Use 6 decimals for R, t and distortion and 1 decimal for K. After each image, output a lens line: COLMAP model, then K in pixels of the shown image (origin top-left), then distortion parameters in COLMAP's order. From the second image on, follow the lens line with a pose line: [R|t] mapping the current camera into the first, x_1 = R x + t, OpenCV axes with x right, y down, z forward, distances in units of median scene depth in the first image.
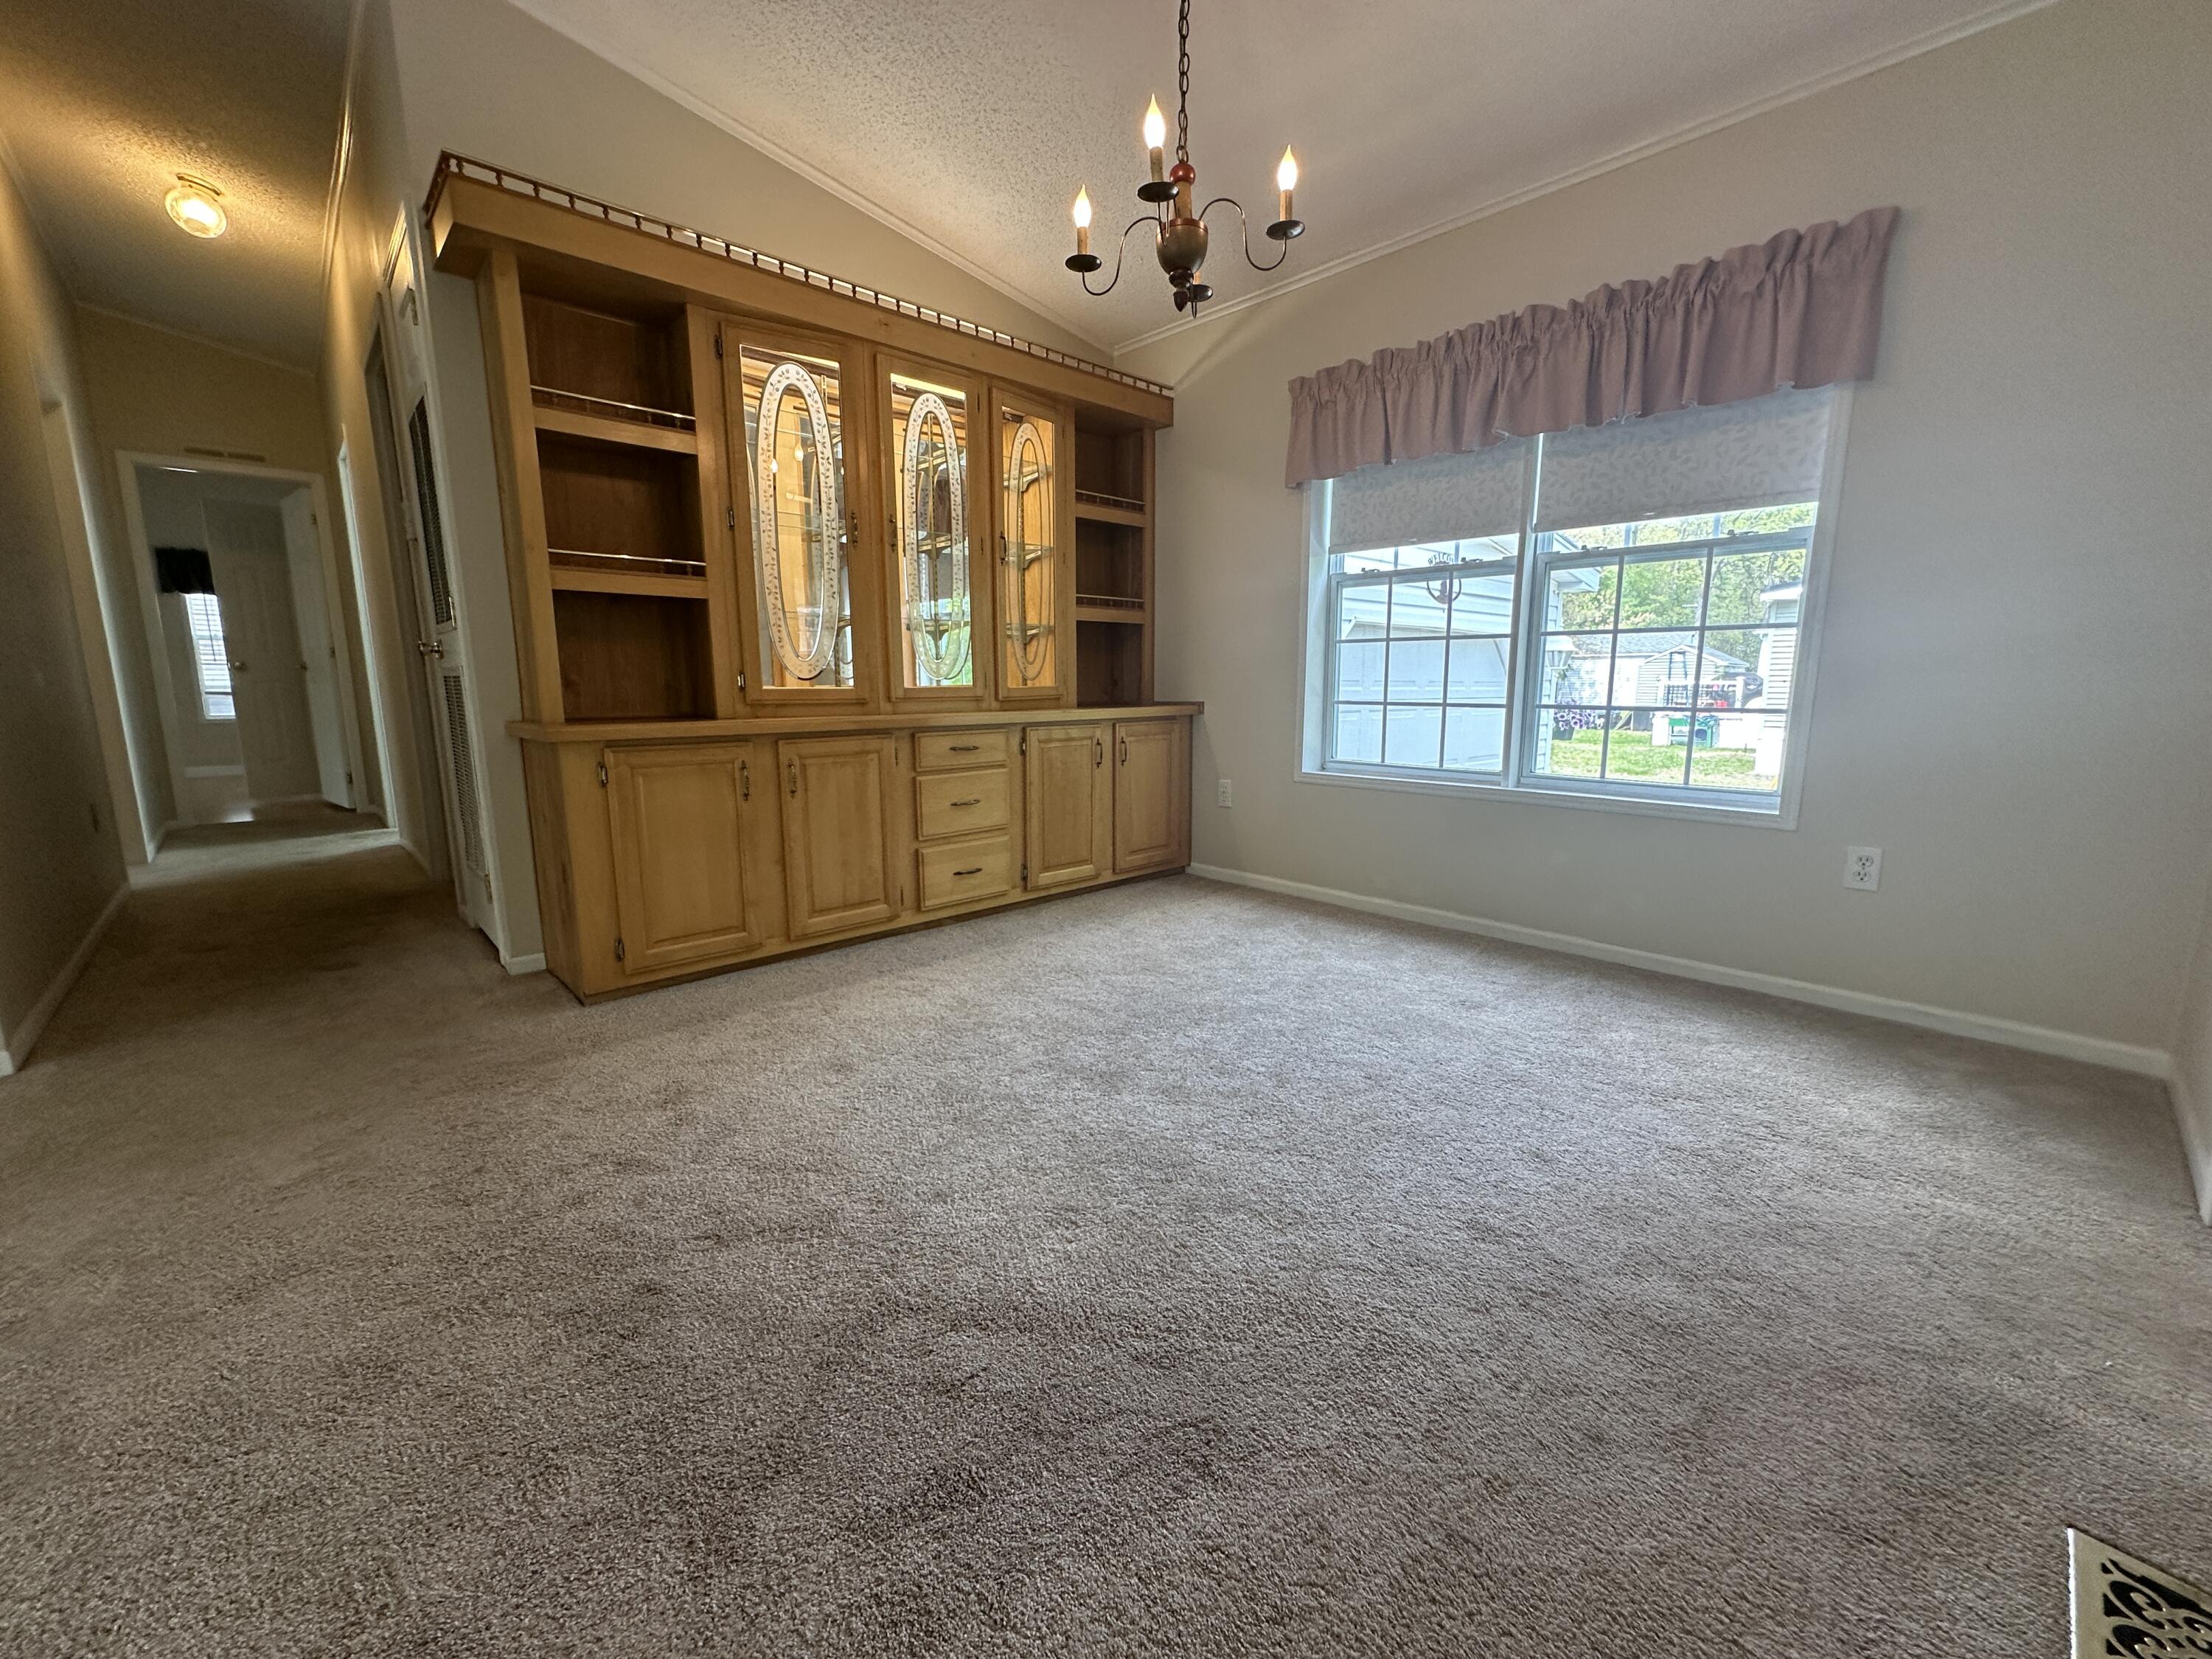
lens RADIAL K [[885.2, 0, 1112.0], [0, 885.2, 824.4], [0, 0, 1]] dist [0.001660, -0.000311]
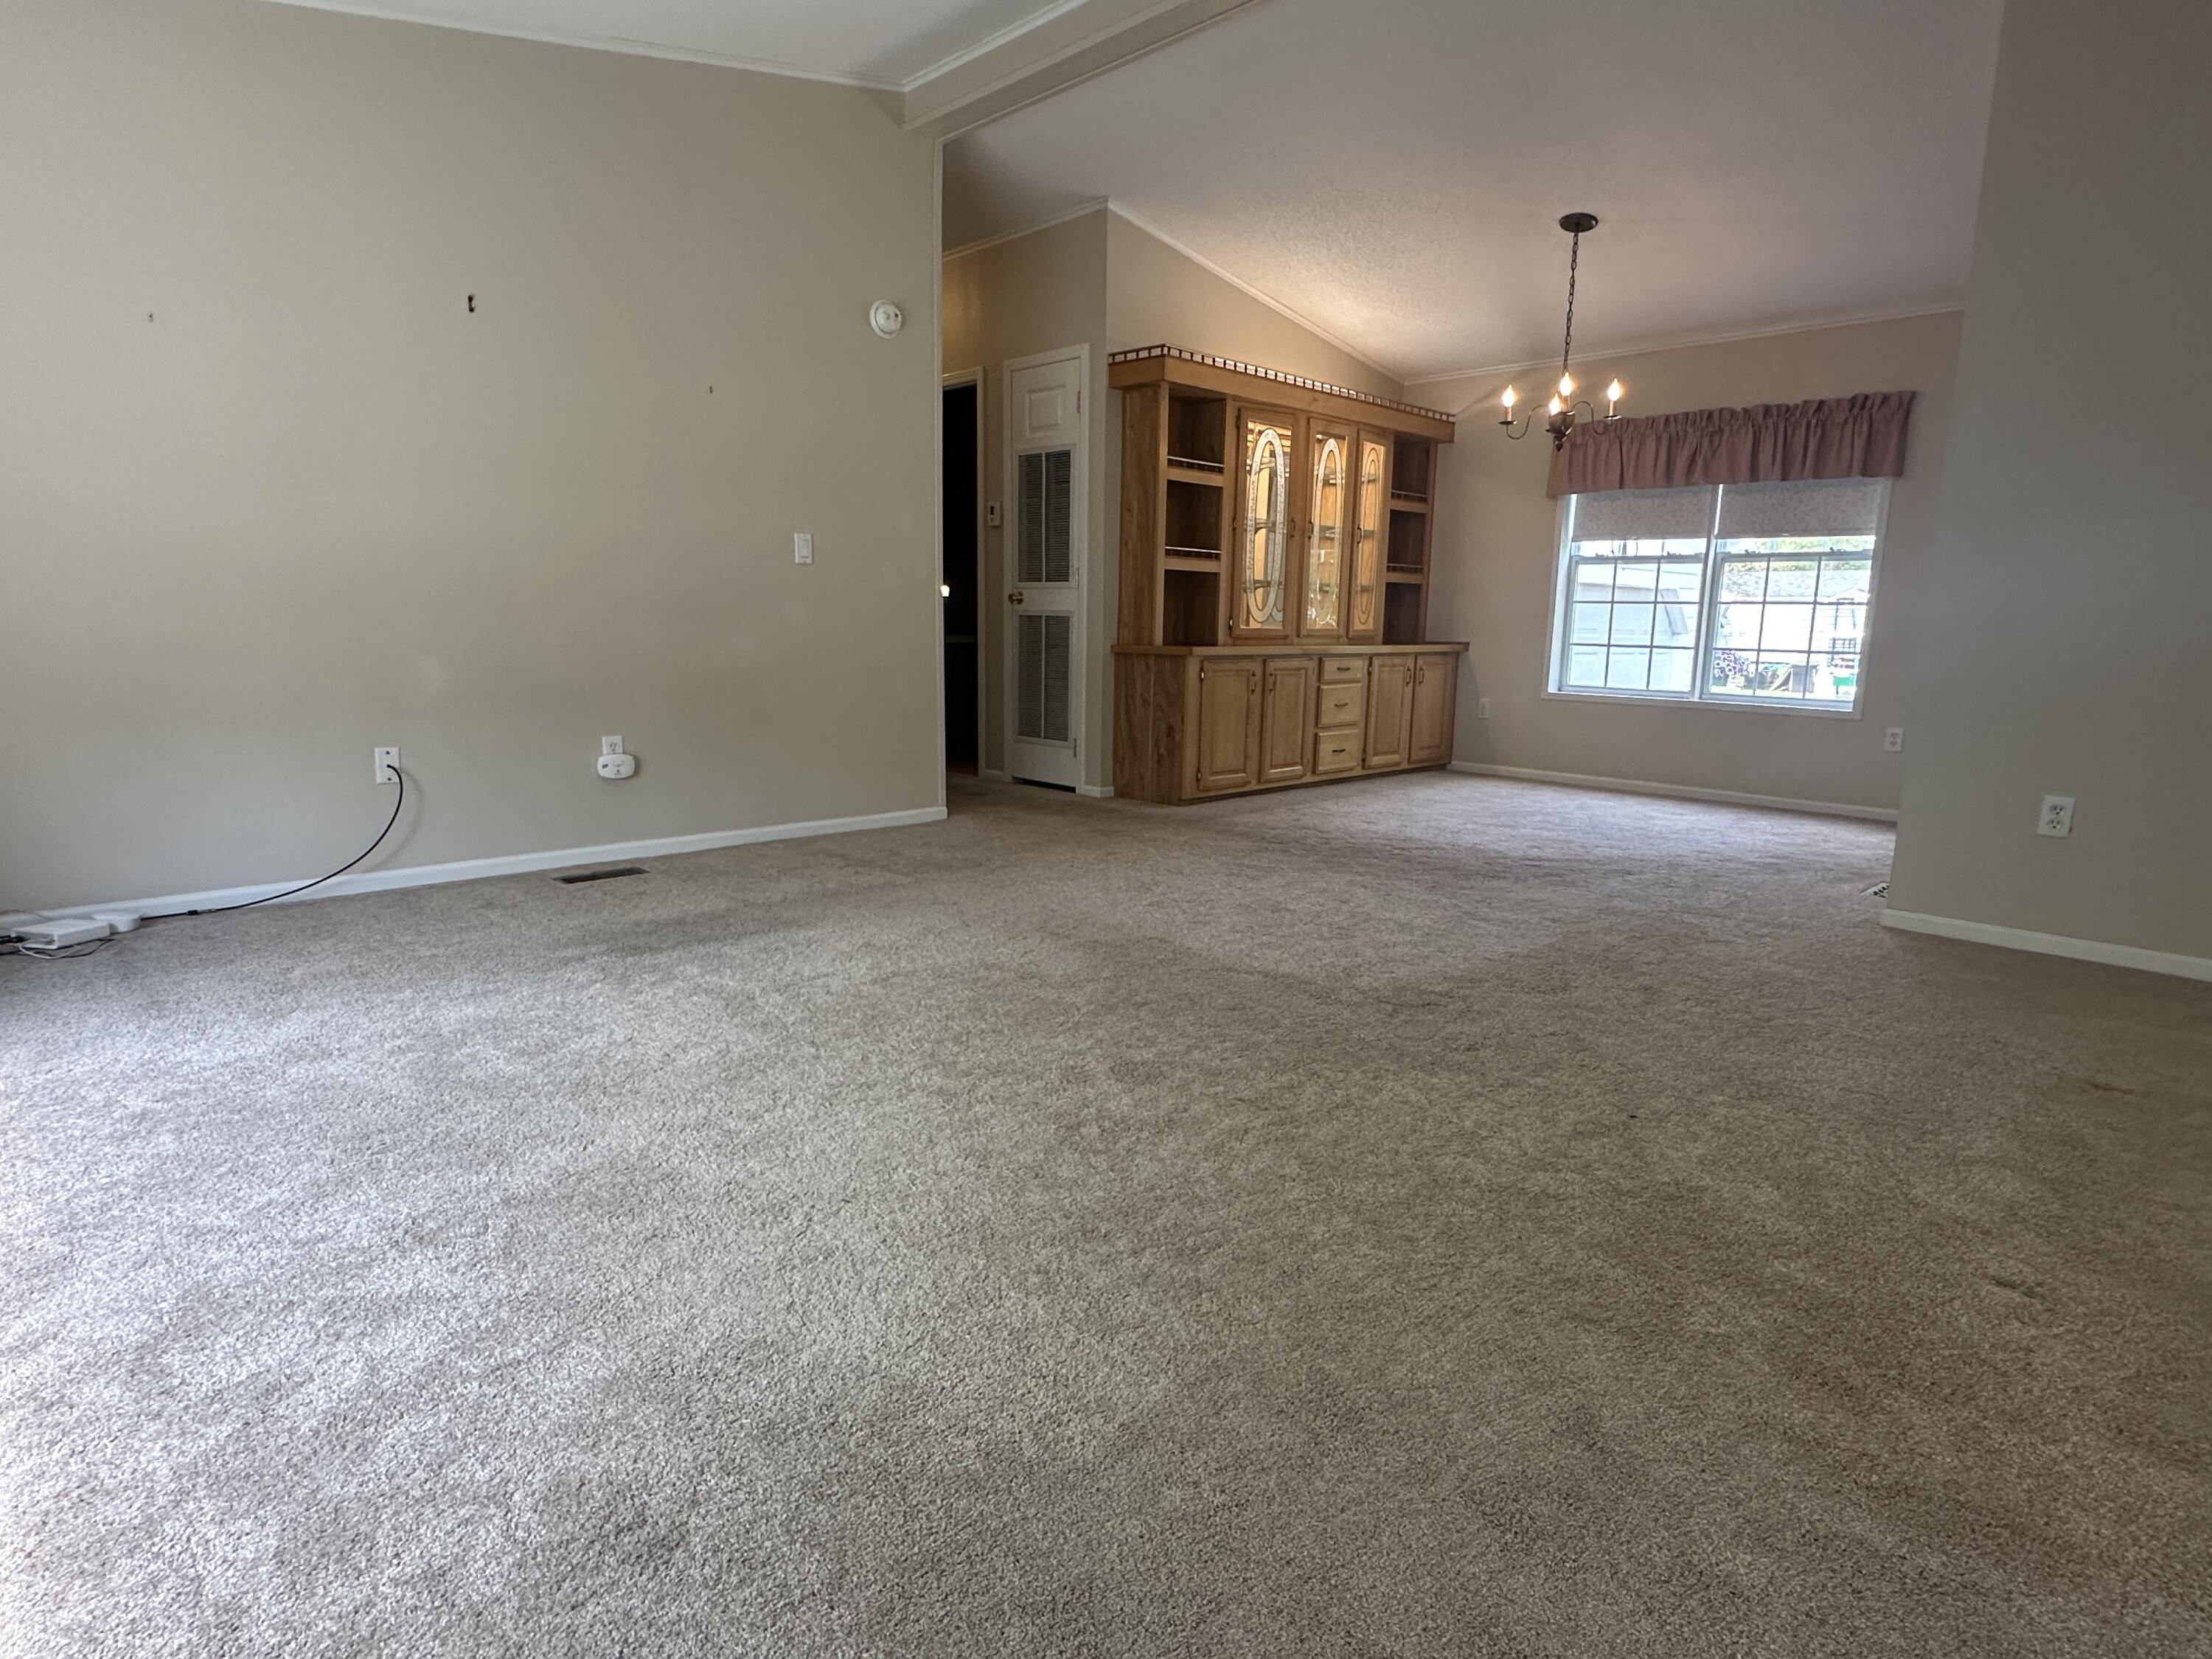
lens RADIAL K [[1218.6, 0, 1100.7], [0, 1218.6, 835.4], [0, 0, 1]] dist [-0.002163, 0.002248]
pose [[0.999742, 0.017149, 0.014905, -0.622915], [-0.017411, 0.999693, 0.017635, 0.175526], [-0.014598, -0.017890, 0.999733, -1.129649]]
